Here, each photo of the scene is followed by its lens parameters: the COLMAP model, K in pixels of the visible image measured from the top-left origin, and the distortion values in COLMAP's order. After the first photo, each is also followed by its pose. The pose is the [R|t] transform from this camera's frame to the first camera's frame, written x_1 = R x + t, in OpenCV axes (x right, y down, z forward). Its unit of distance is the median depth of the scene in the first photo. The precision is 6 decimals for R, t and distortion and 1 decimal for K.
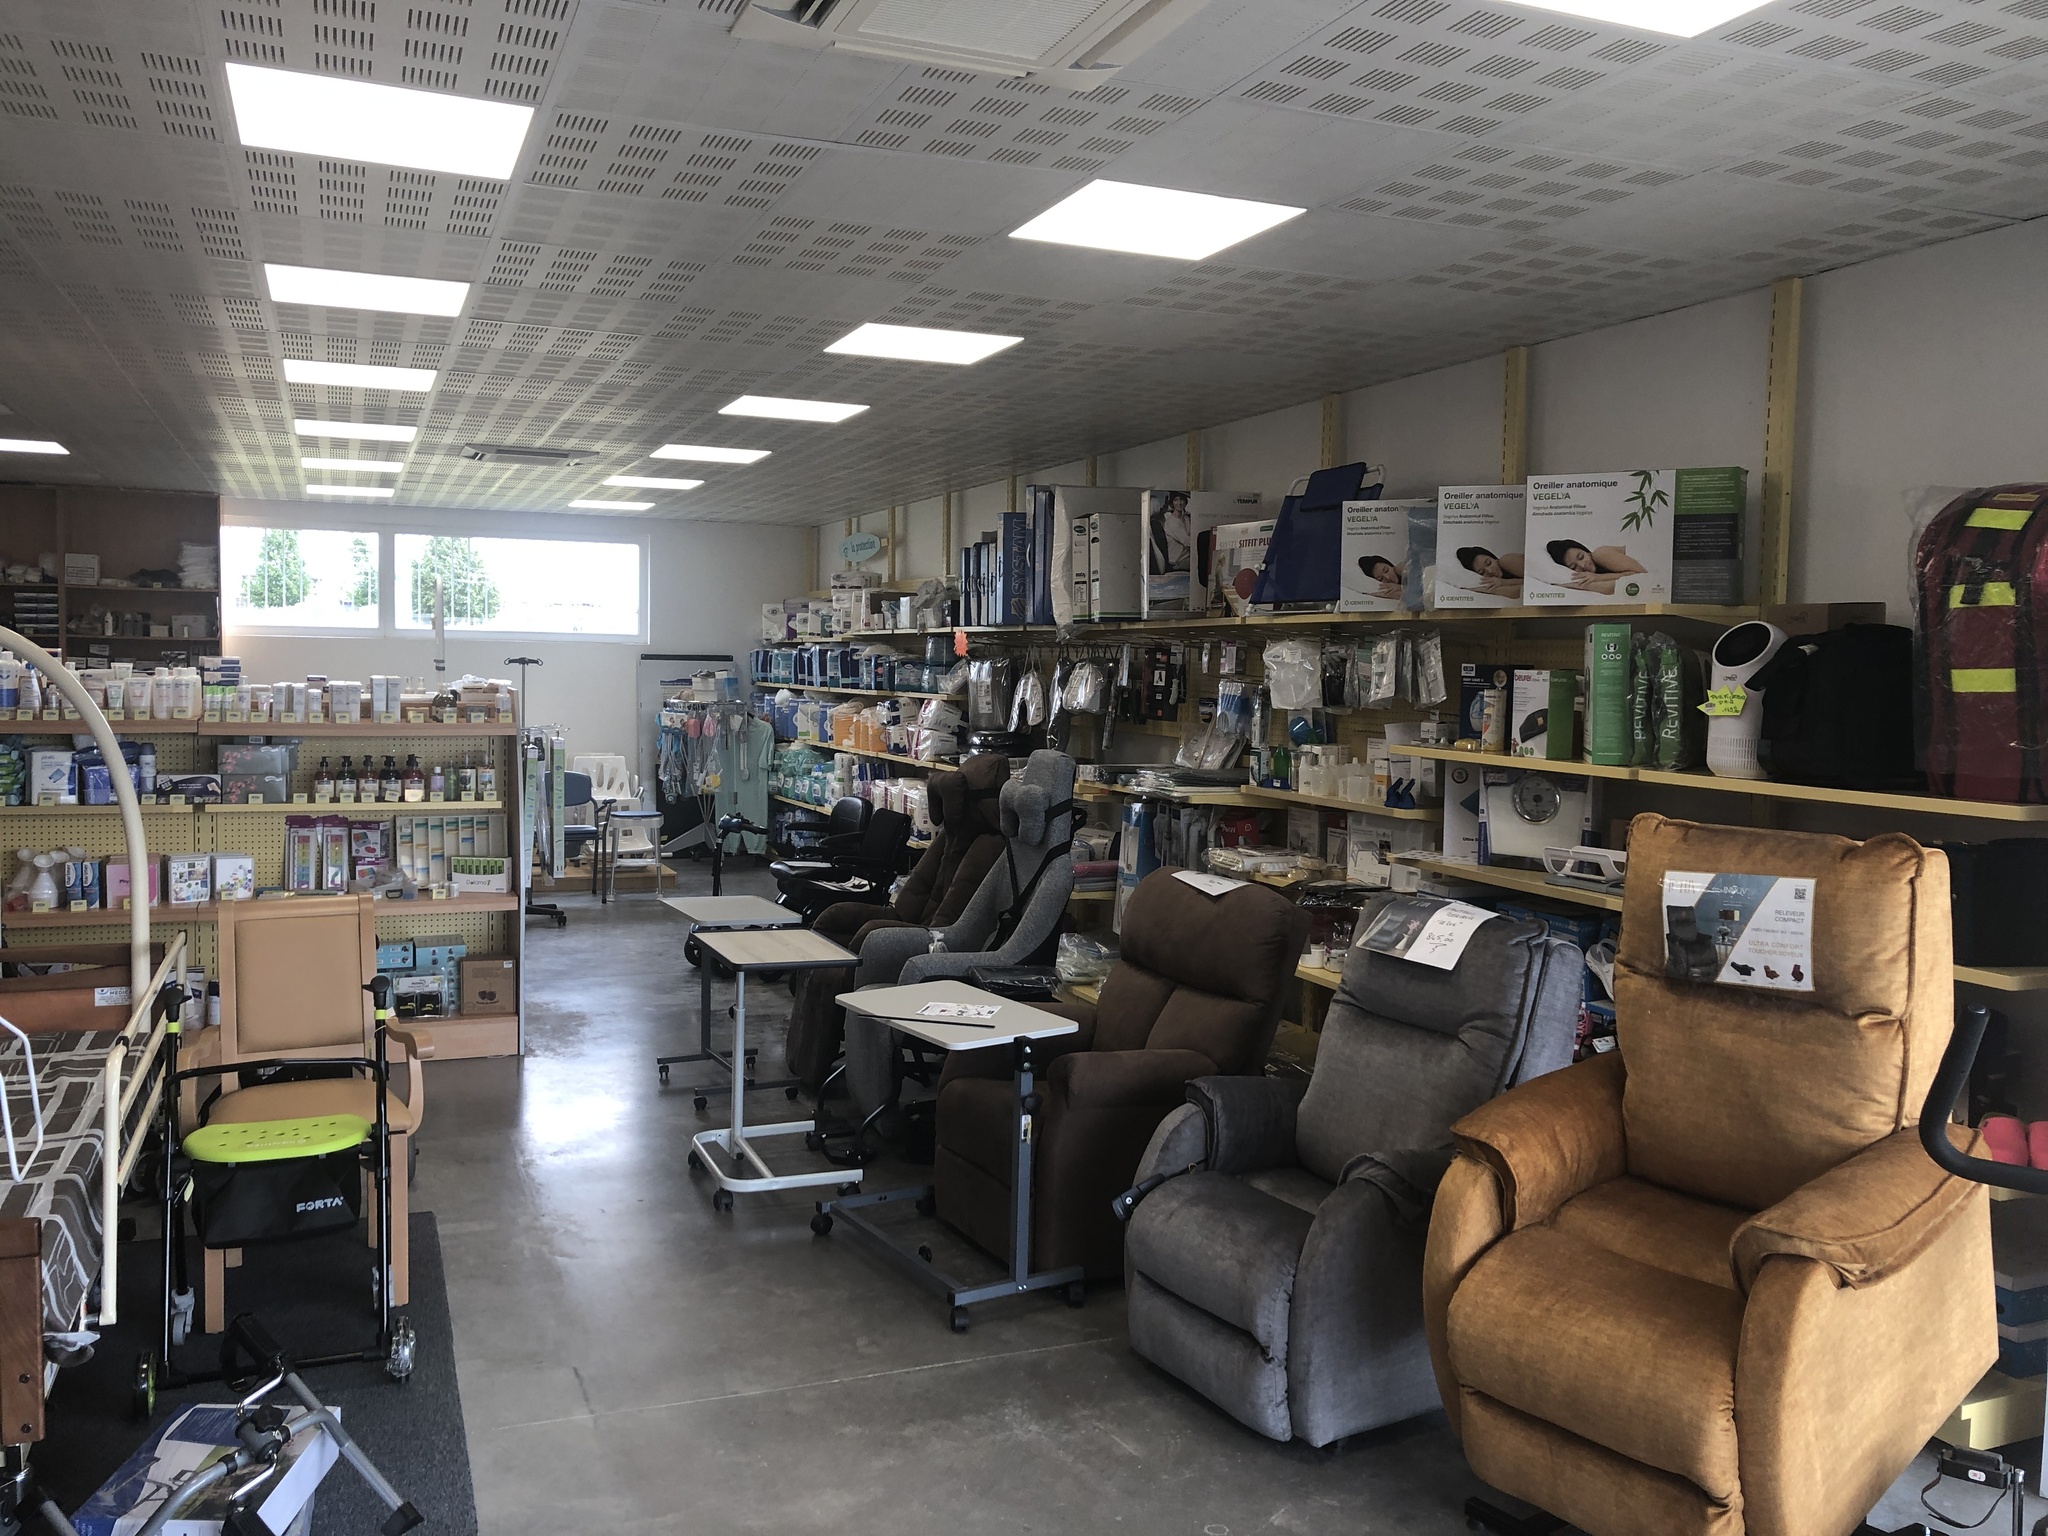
lens RADIAL K [[1632.9, 0, 984.5], [0, 1632.9, 768.7], [0, 0, 1]] dist [0.066043, -0.039718]
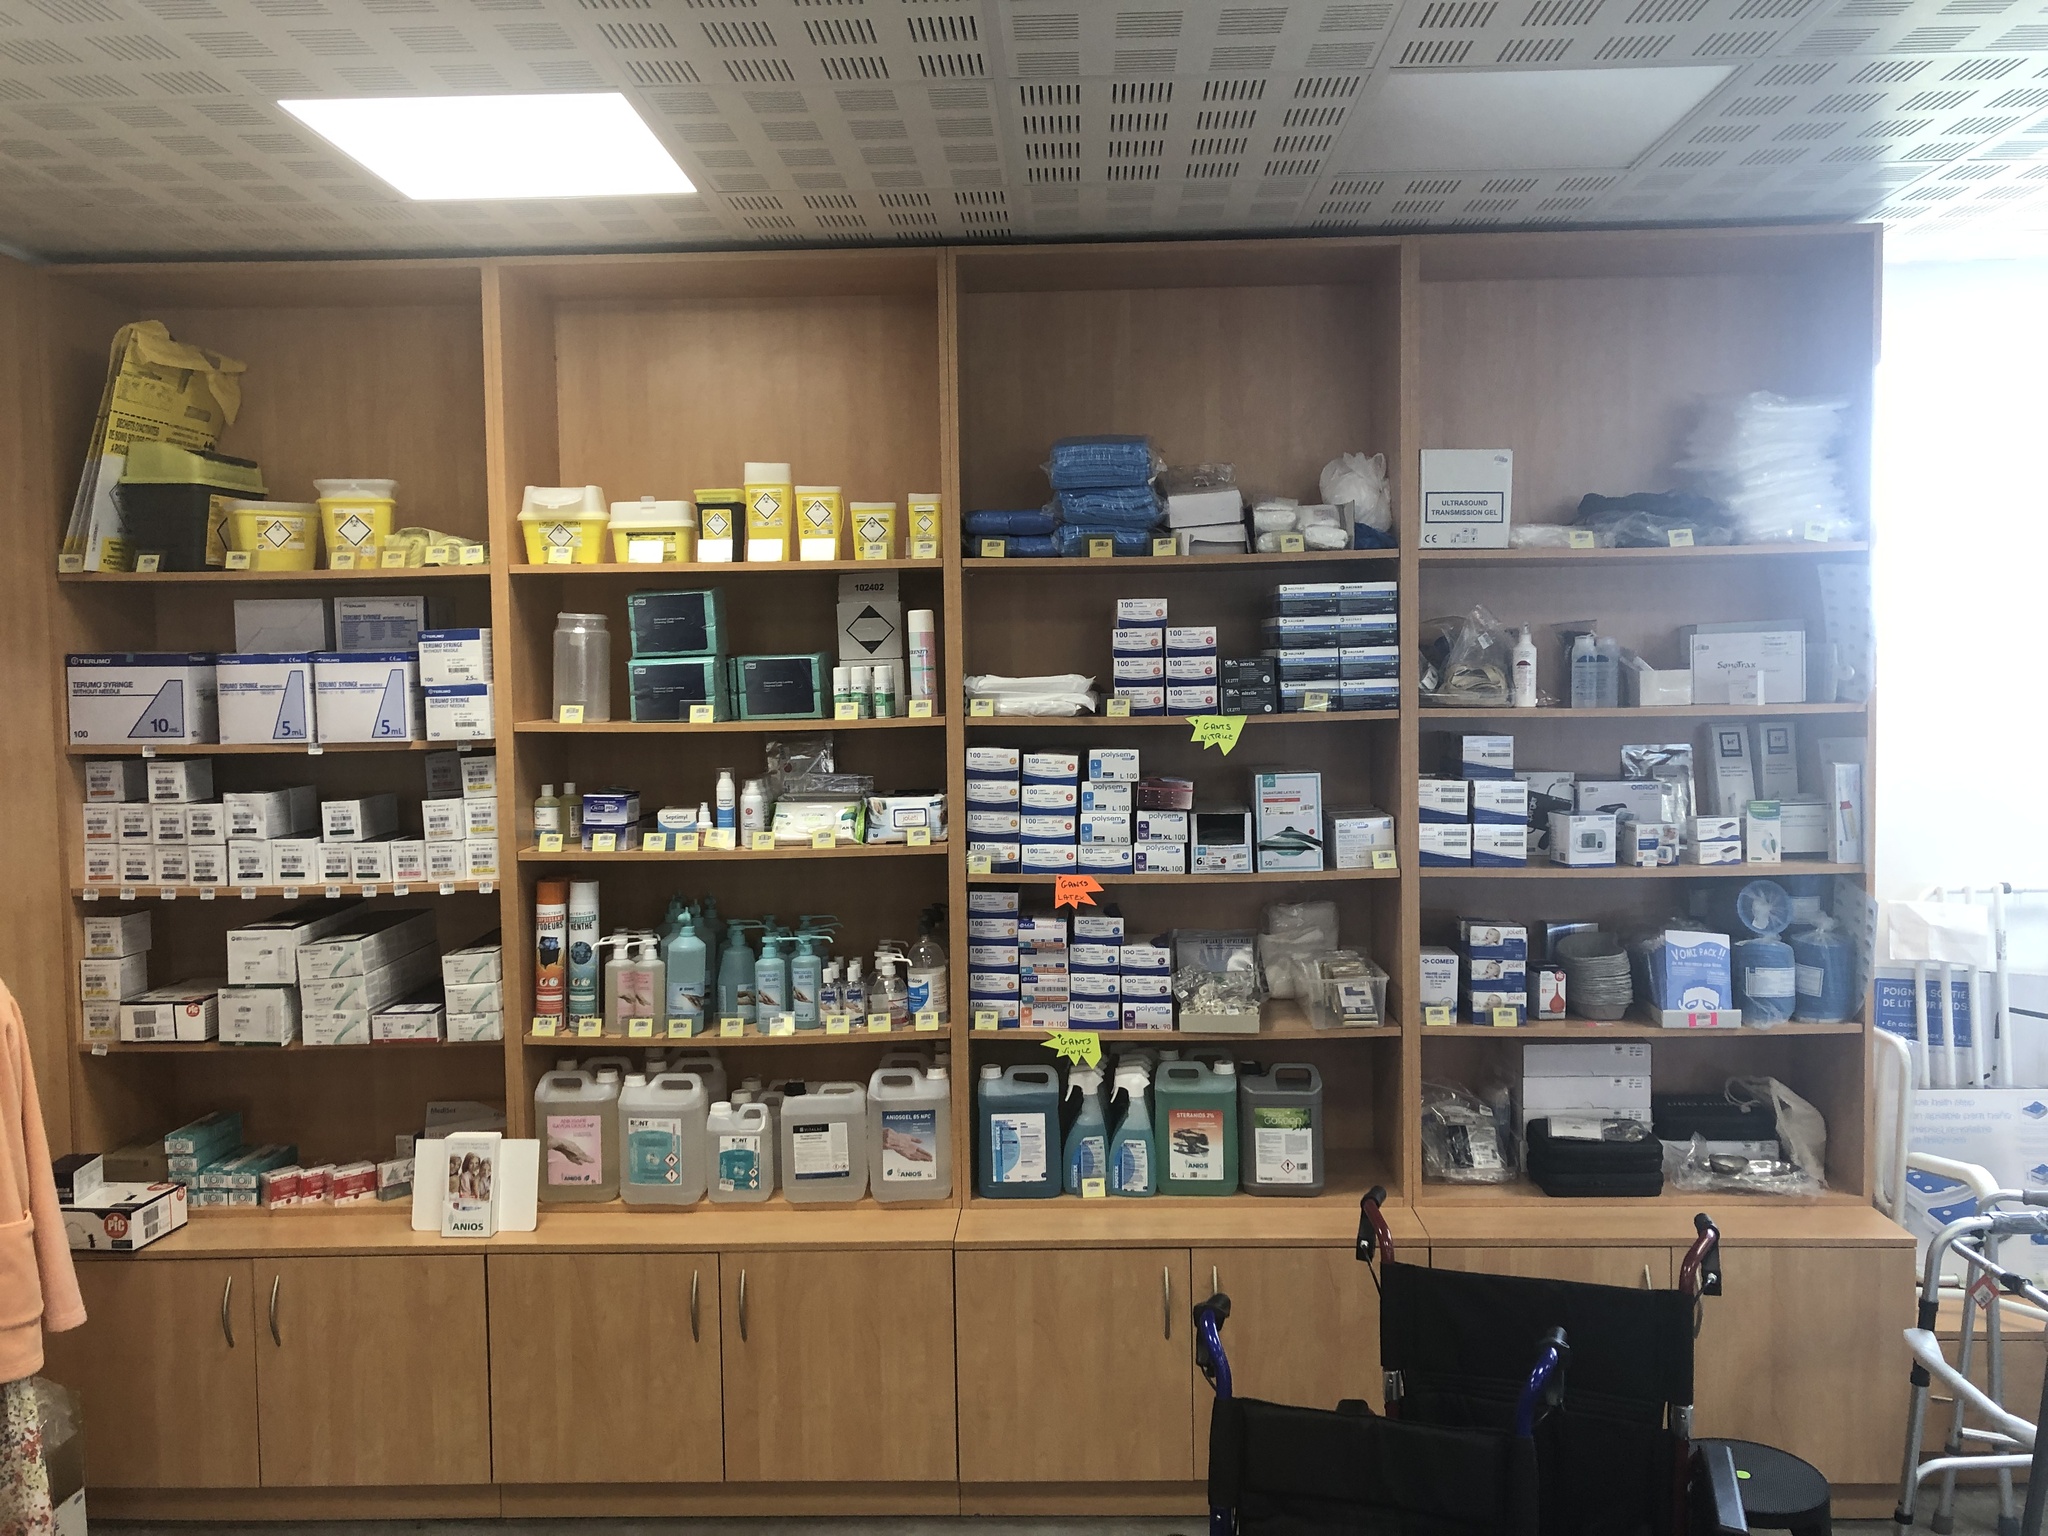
lens RADIAL K [[1660.6, 0, 1021.5], [0, 1660.6, 723.6], [0, 0, 1]] dist [-0.009162, -0.005927]
pose [[0.915622, -0.017874, -0.401642, -0.459978], [0.006882, 0.999562, -0.028793, -0.064725], [0.401981, 0.023599, 0.915344, 0.634227]]
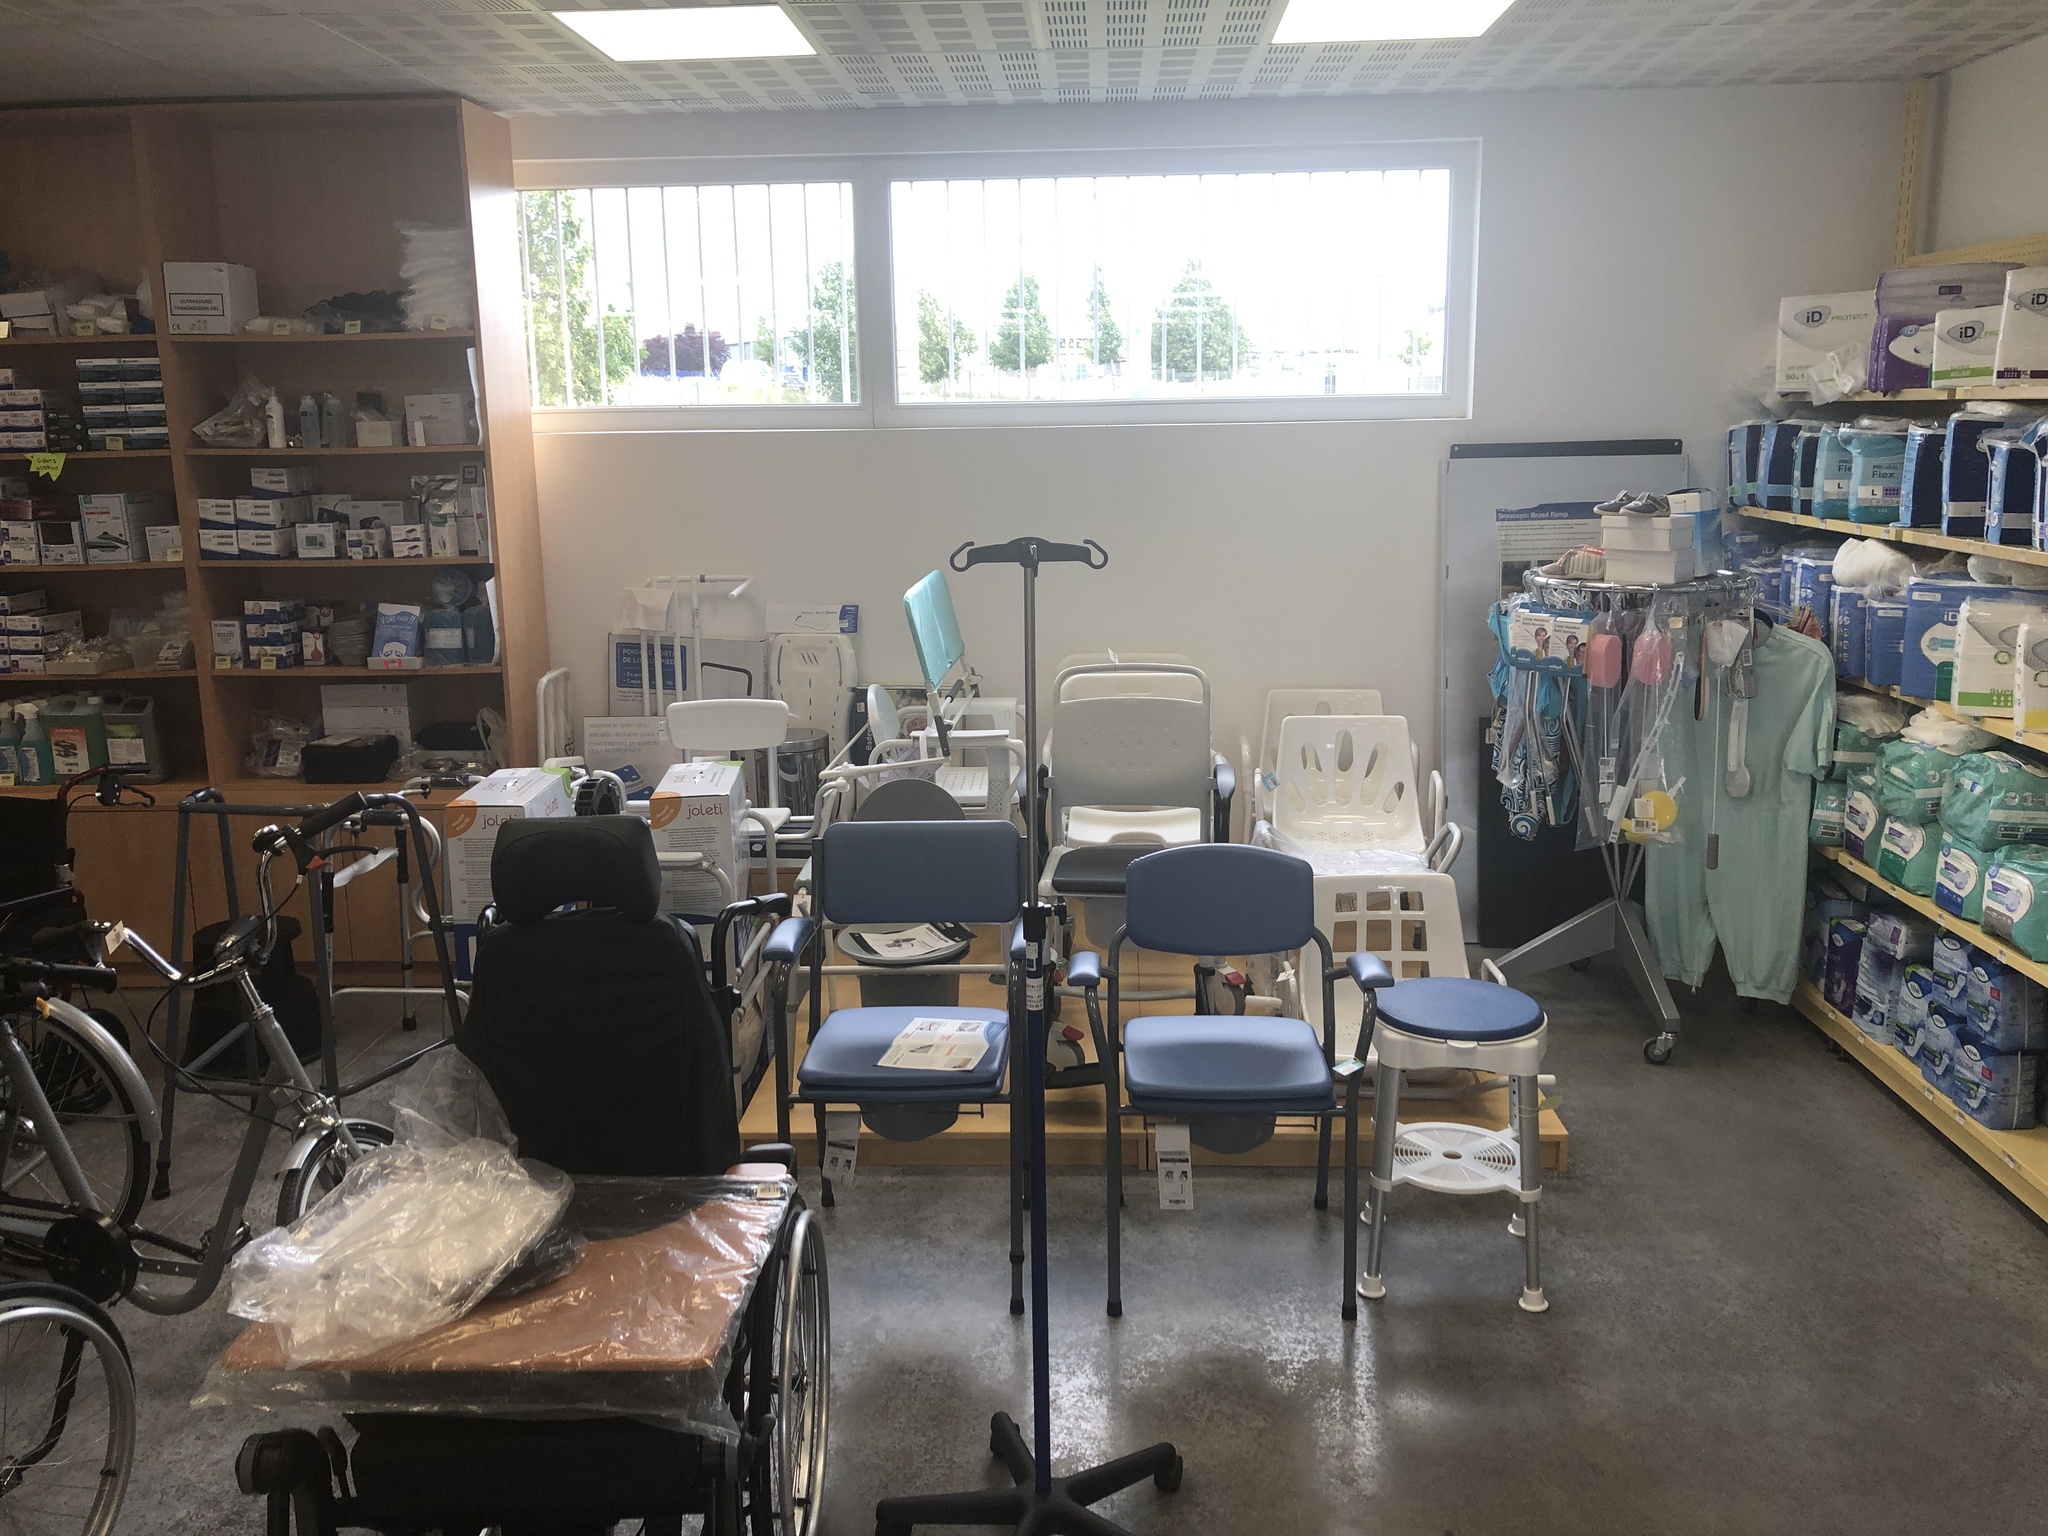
lens RADIAL K [[1656.3, 0, 1076.2], [0, 1656.3, 744.0], [0, 0, 1]] dist [0.012482, 0.016707]
pose [[0.922481, 0.043370, -0.383599, -0.143957], [0.008152, 0.991259, 0.131677, -0.054979], [0.385957, -0.124596, 0.914064, 0.622895]]
